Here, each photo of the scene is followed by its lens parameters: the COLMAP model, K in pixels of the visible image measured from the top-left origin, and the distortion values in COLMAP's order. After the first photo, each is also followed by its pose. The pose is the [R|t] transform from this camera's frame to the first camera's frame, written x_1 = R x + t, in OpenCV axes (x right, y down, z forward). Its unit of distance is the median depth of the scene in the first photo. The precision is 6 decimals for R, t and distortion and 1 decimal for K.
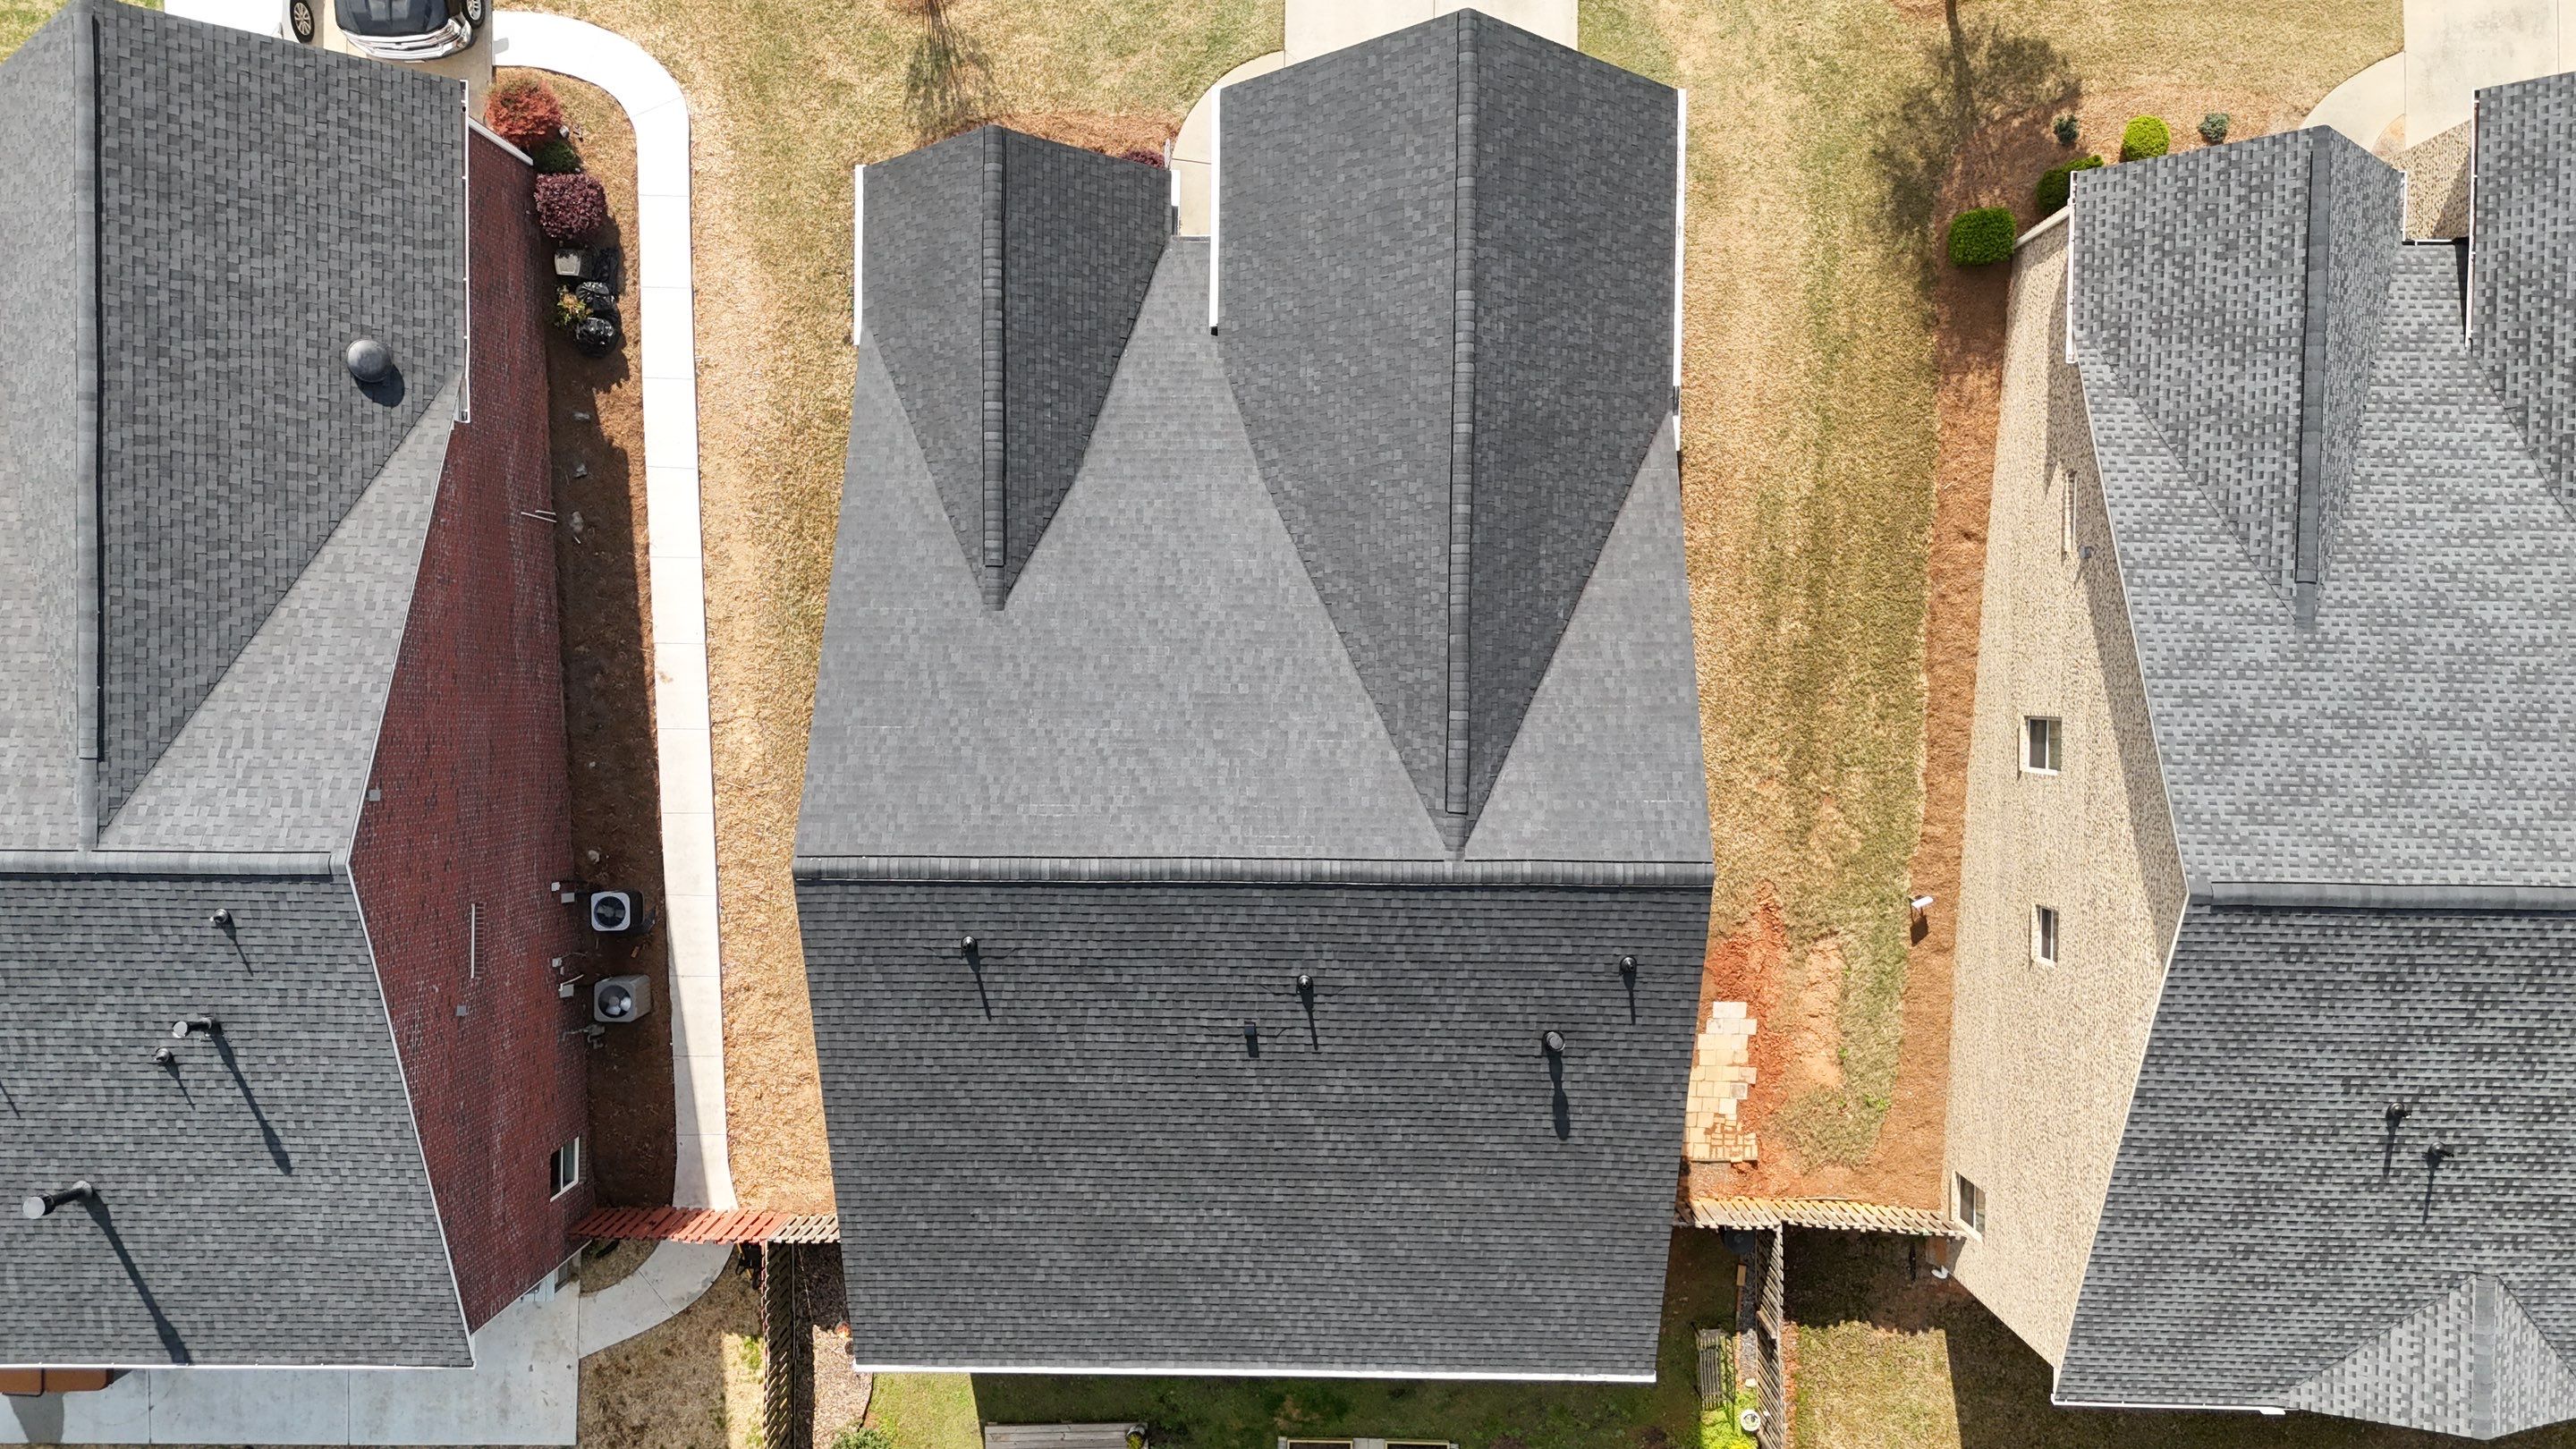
lens RADIAL K [[1909.7, 0, 1291.0], [0, 1909.7, 735.3], [0, 0, 1]] dist [0.048197, -0.043820]
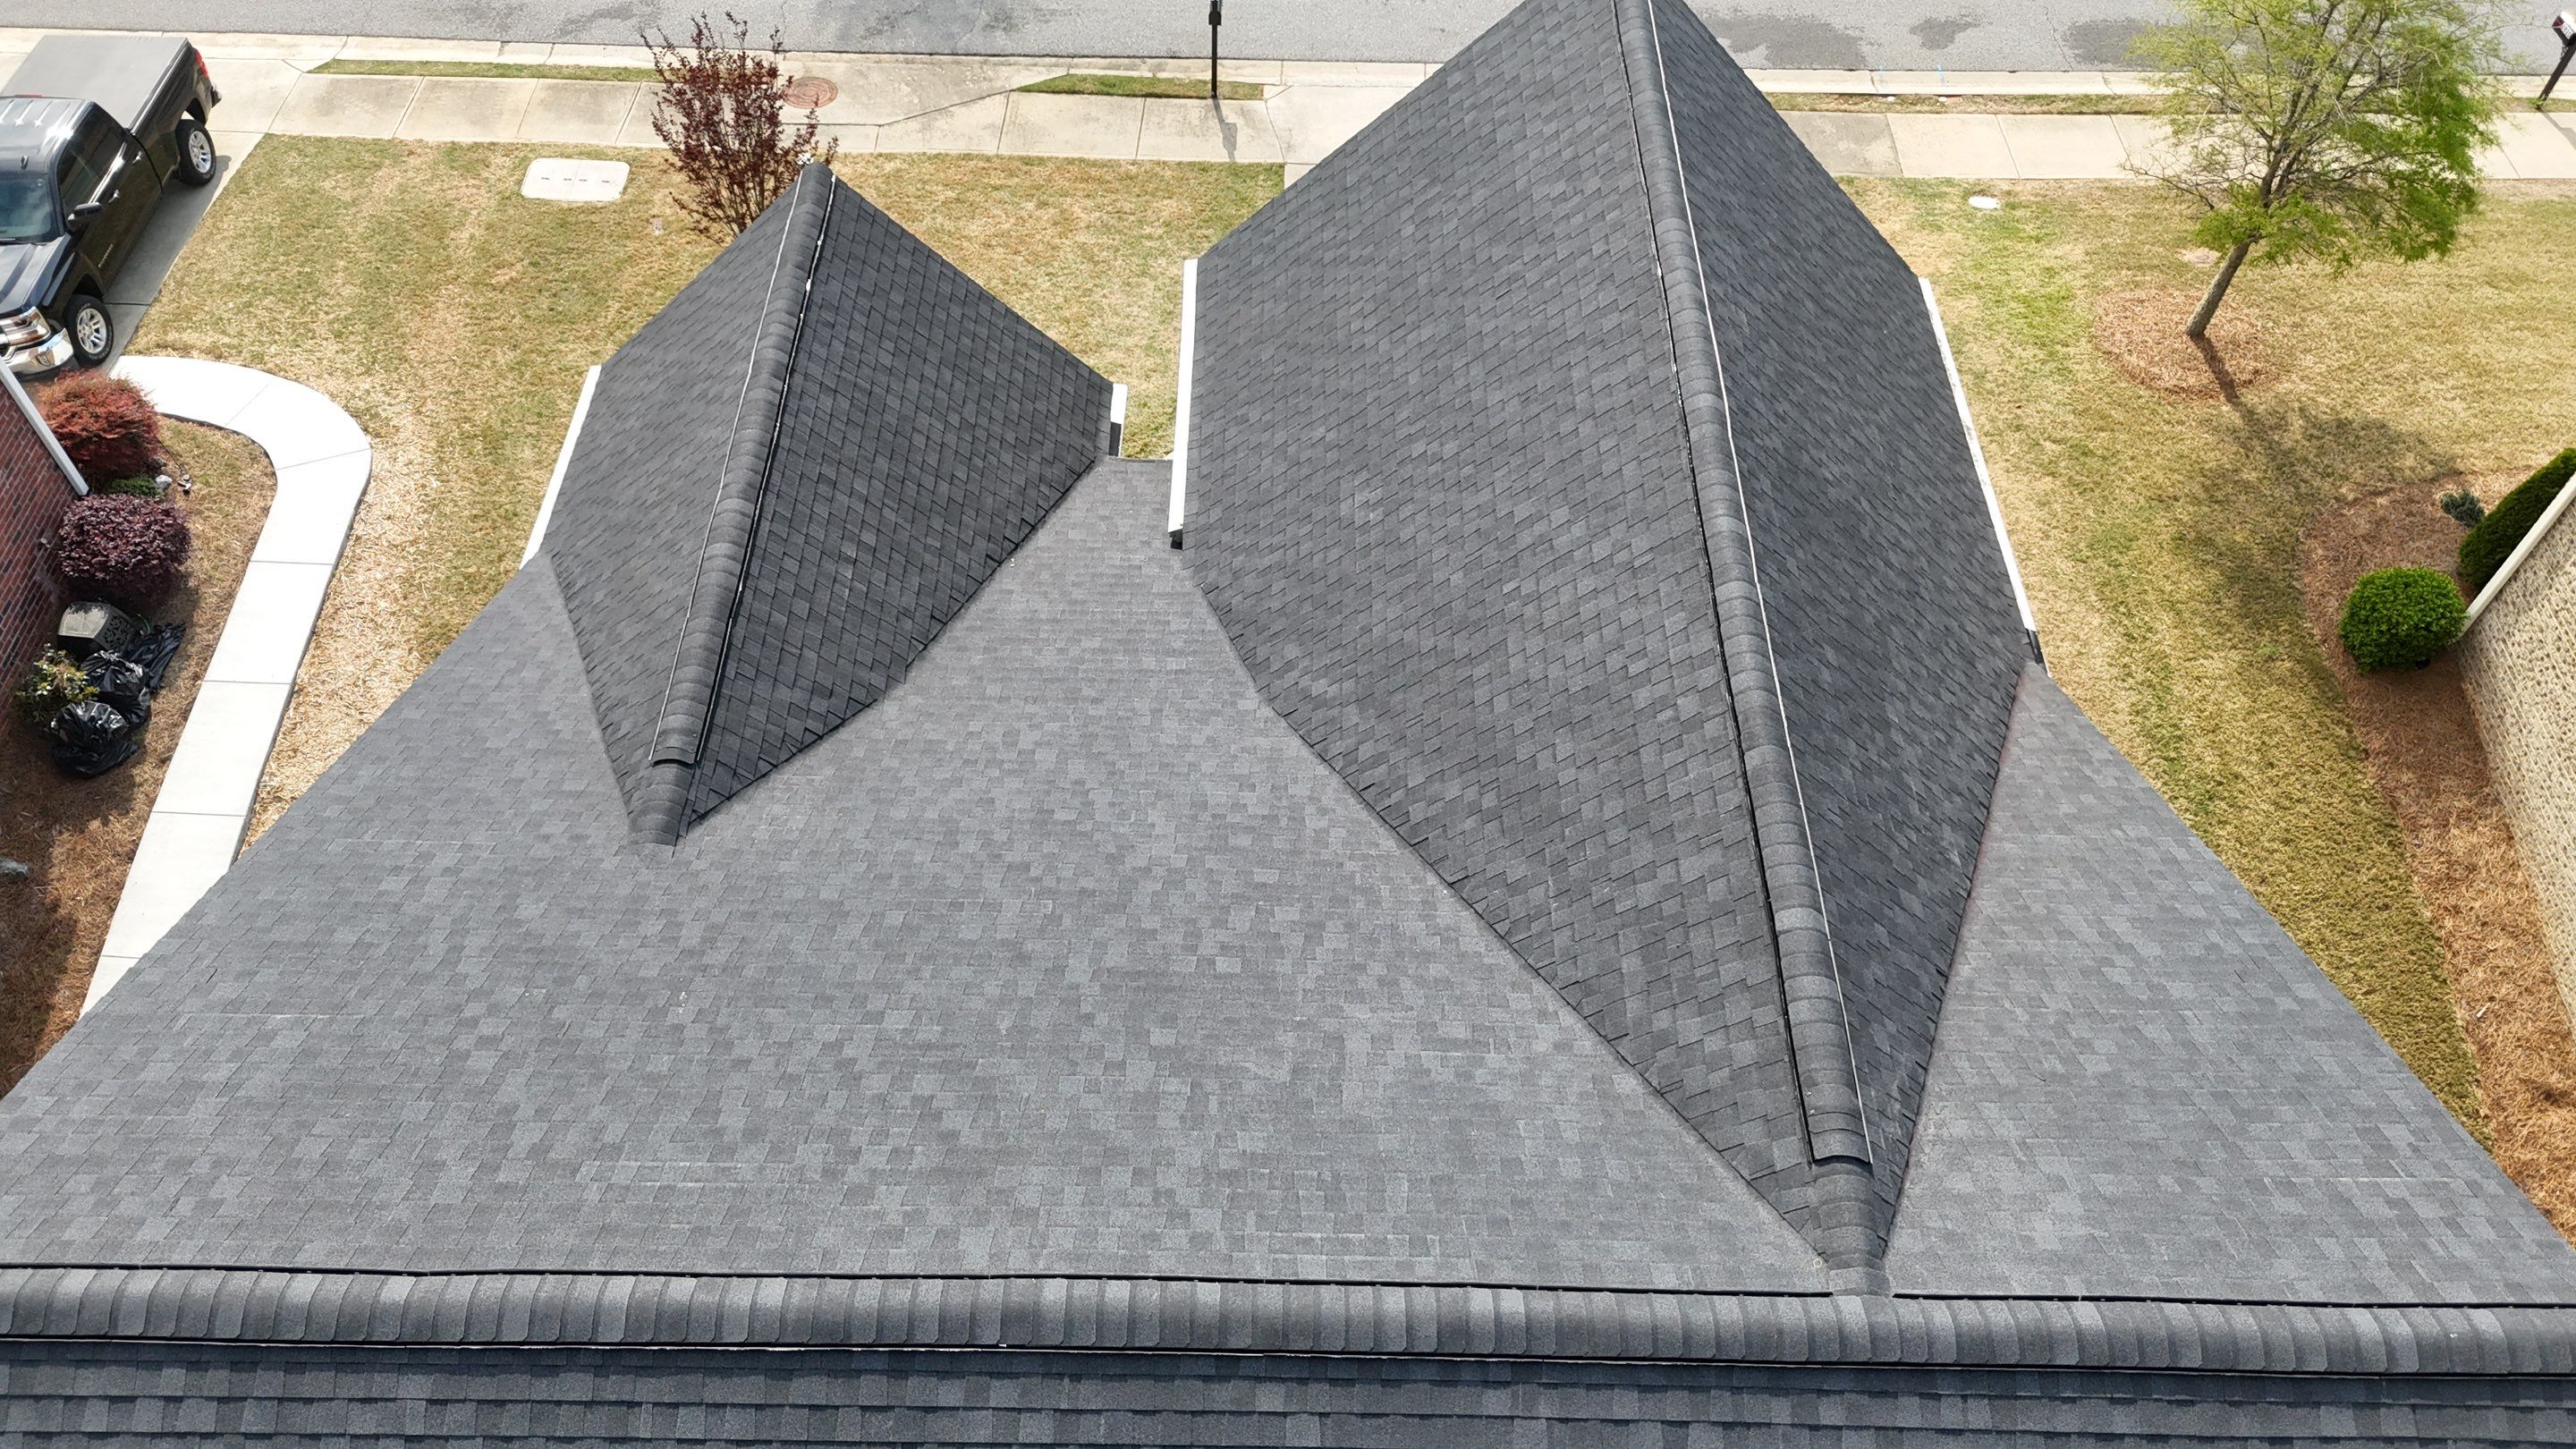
lens RADIAL K [[1909.7, 0, 1290.5], [0, 1909.7, 708.2], [0, 0, 1]] dist [0.048197, -0.043820]
pose [[0.999191, 0.021380, 0.034055, -0.026441], [0.005132, 0.772194, -0.635366, 0.188915], [-0.039881, 0.635027, 0.771460, 0.644850]]
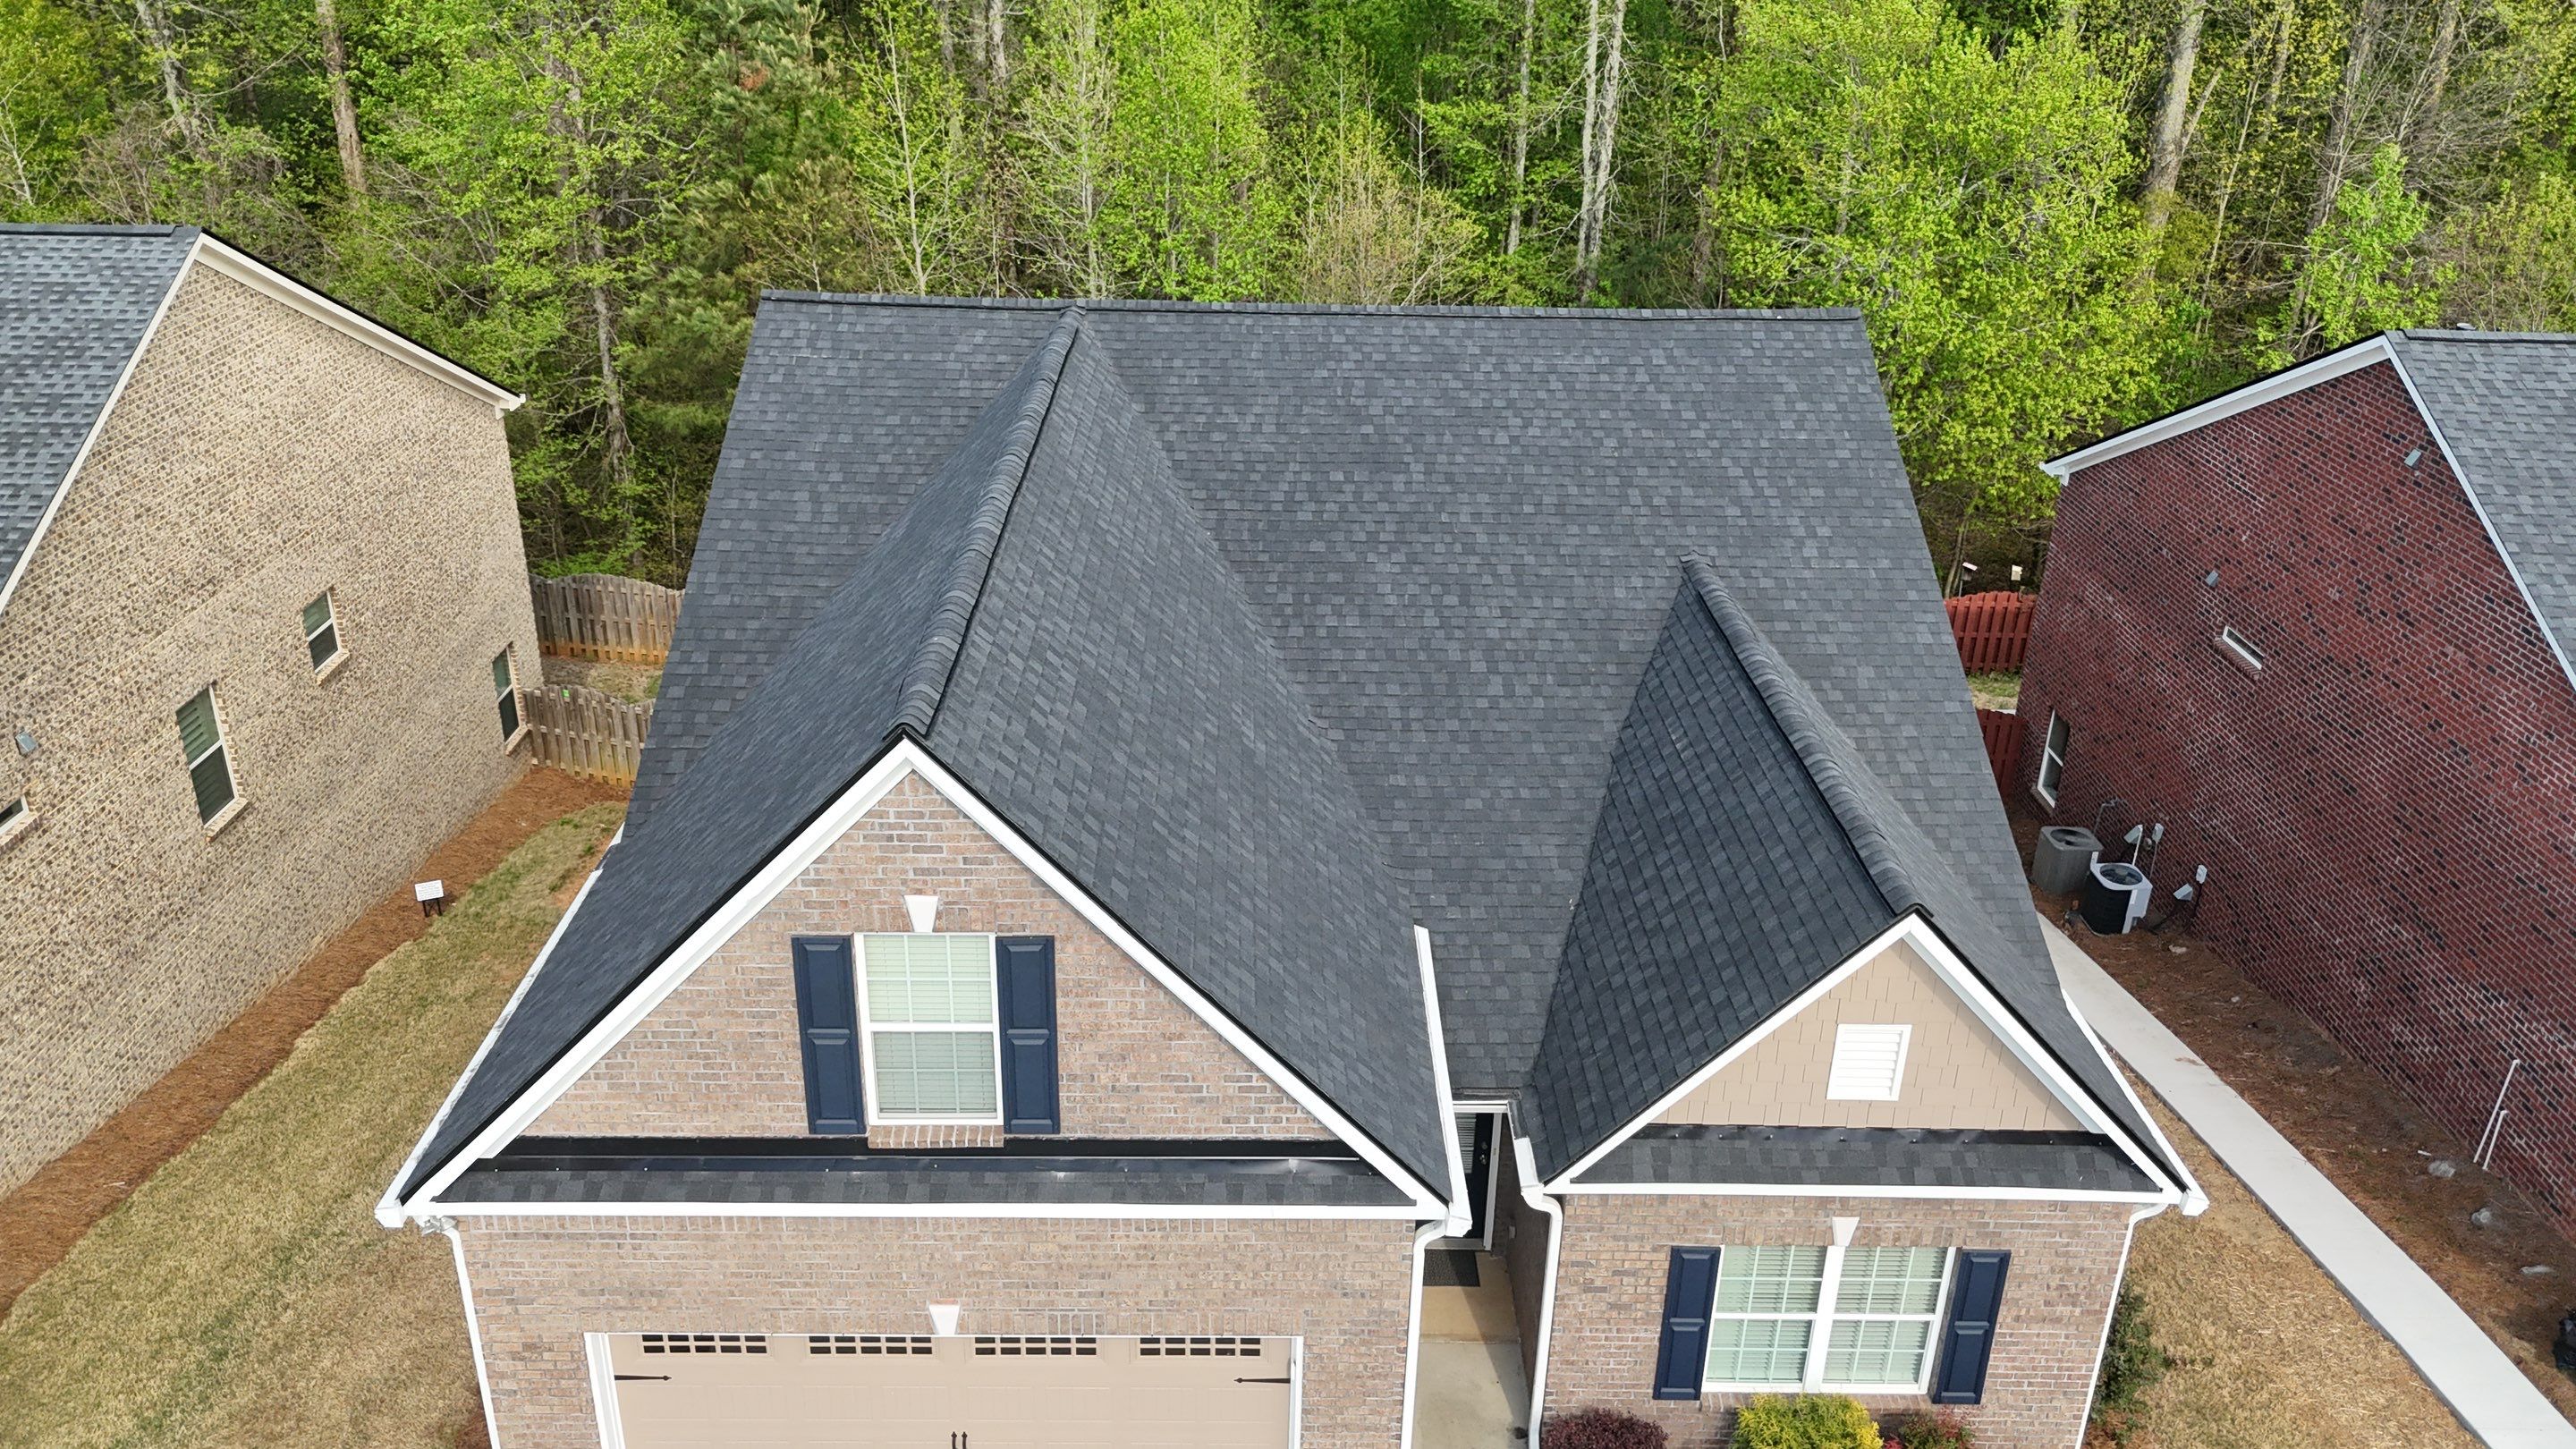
lens RADIAL K [[1909.7, 0, 1292.3], [0, 1909.7, 731.1], [0, 0, 1]] dist [0.048197, -0.043820]
pose [[-0.999600, -0.002121, -0.028198, 0.012973], [-0.024325, -0.444013, 0.895690, -0.725659], [-0.014420, 0.896018, 0.443784, 0.751367]]
